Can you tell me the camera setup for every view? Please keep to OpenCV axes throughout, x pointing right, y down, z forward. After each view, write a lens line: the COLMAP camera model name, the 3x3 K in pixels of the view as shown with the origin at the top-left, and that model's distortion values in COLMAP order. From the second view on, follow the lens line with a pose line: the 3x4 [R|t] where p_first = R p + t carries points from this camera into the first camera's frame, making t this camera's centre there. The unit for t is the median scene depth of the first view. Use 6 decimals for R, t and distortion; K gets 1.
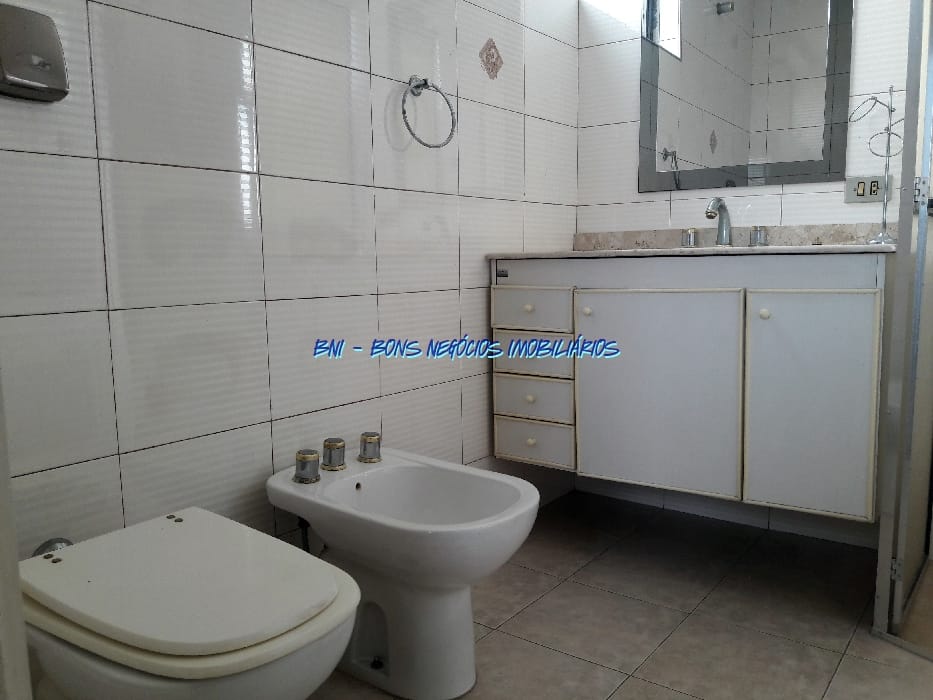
lens RADIAL K [[737.1, 0, 467.2], [0, 737.1, 373.3], [0, 0, 1]] dist [0.007315, -0.008430]
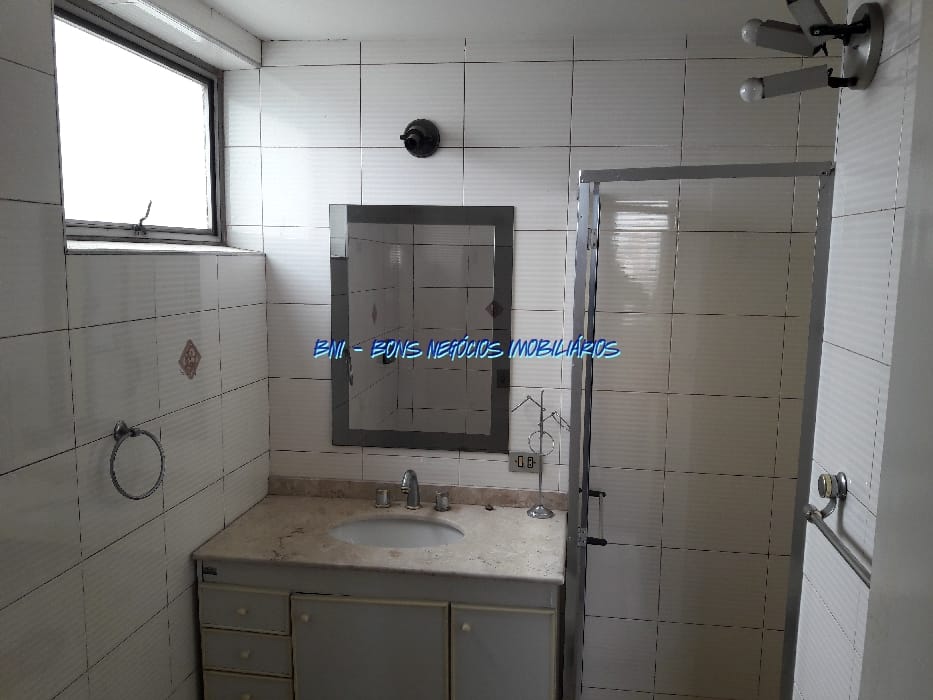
lens RADIAL K [[767.4, 0, 466.5], [0, 767.4, 350.0], [0, 0, 1]] dist [0.007959, 0.000194]
pose [[0.880573, -0.039991, 0.472221, -0.120682], [0.045014, 0.998986, 0.000661, -0.410411], [-0.471769, 0.020675, 0.881480, -0.061491]]
